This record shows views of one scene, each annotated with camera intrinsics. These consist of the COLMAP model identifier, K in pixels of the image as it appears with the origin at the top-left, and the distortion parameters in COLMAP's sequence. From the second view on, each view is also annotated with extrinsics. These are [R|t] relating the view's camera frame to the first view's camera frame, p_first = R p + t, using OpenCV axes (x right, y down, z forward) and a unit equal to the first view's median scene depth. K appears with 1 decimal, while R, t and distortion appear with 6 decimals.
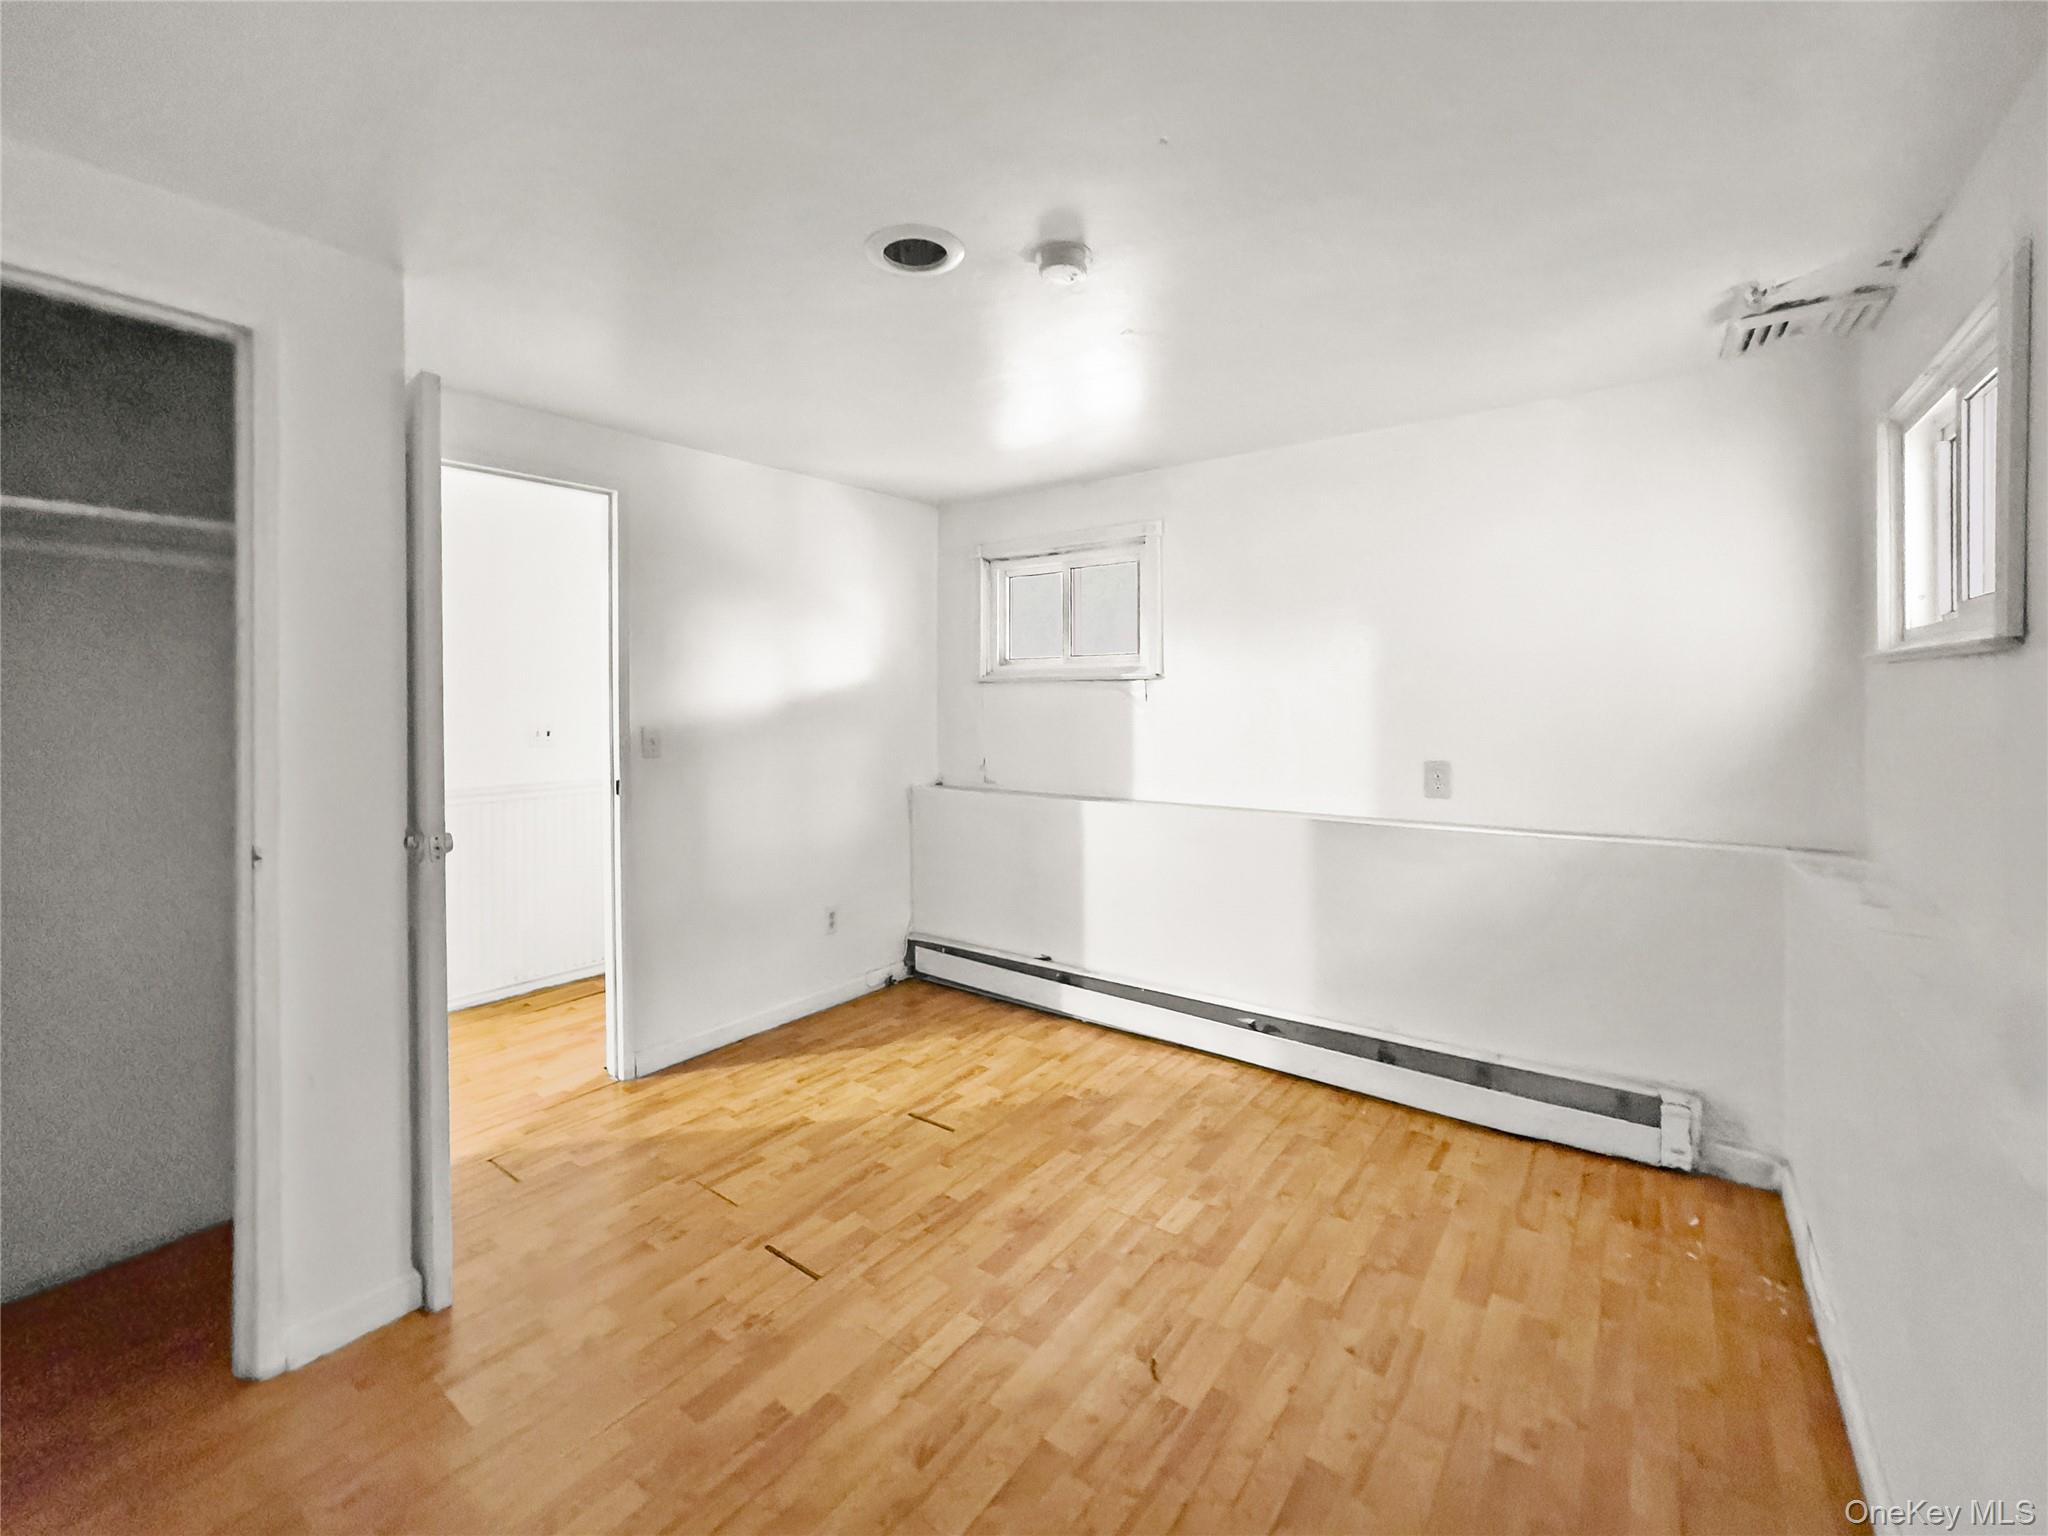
lens RADIAL K [[828.8, 0, 1014.3], [0, 828.8, 776.4], [0, 0, 1]] dist [-0.030516, 0.018665]
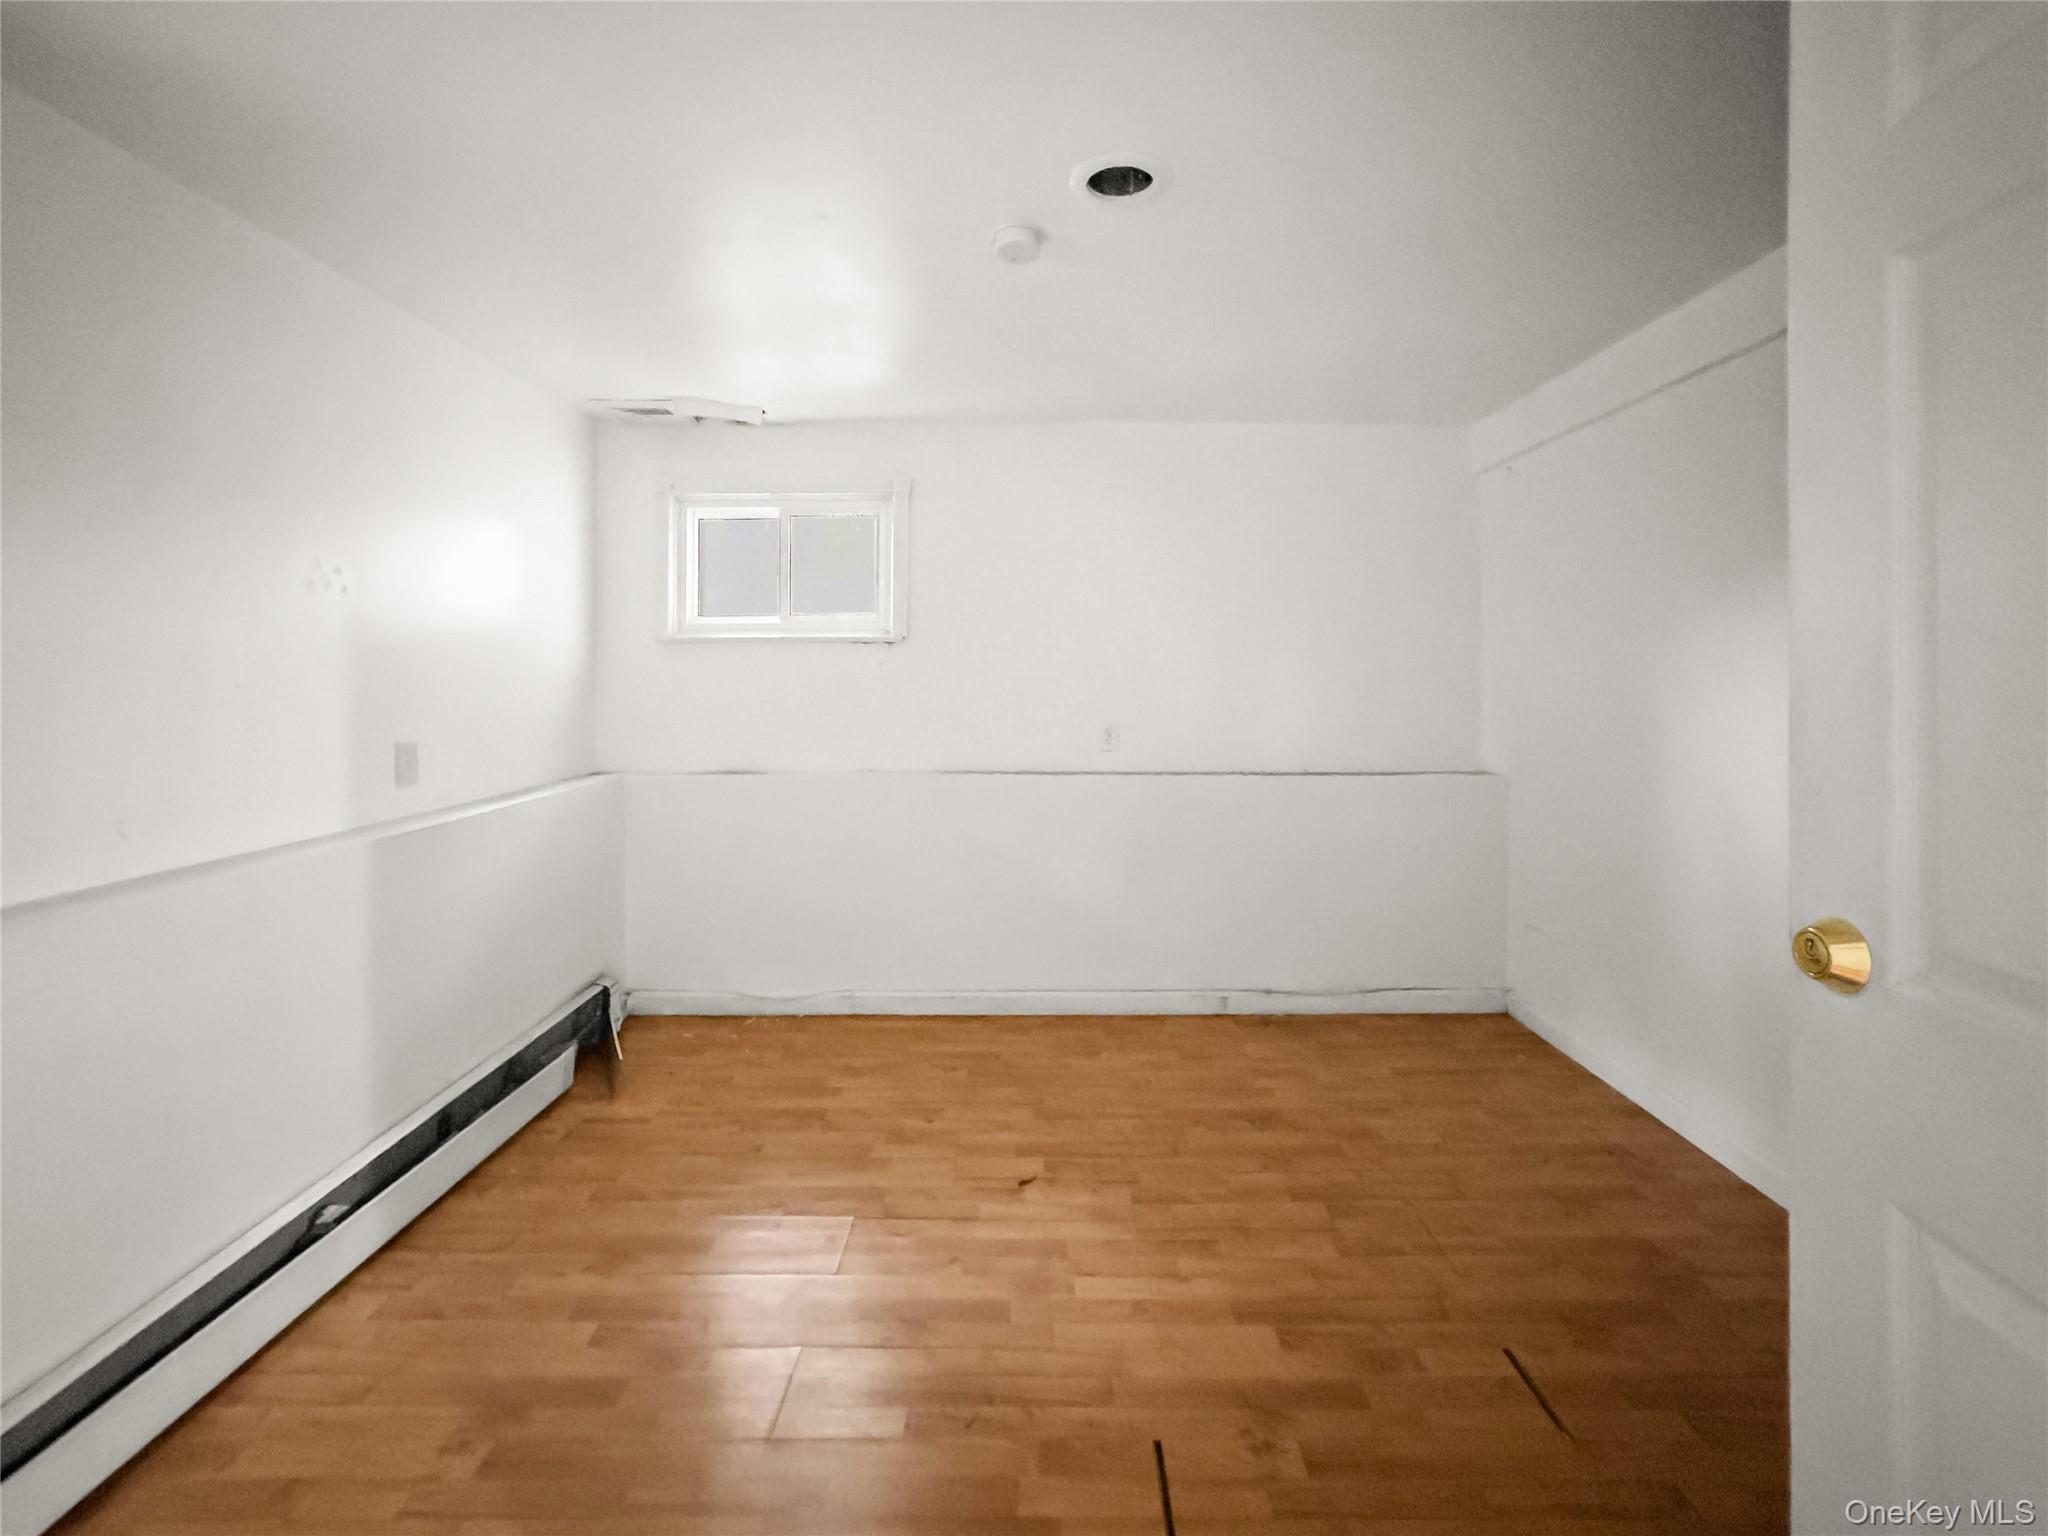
lens RADIAL K [[828.8, 0, 1014.3], [0, 828.8, 776.4], [0, 0, 1]] dist [-0.030516, 0.018665]
pose [[-0.561331, -0.095241, 0.822093, -0.796054], [0.087378, 0.980983, 0.173311, -0.125140], [-0.822966, 0.169118, -0.542335, 1.554908]]
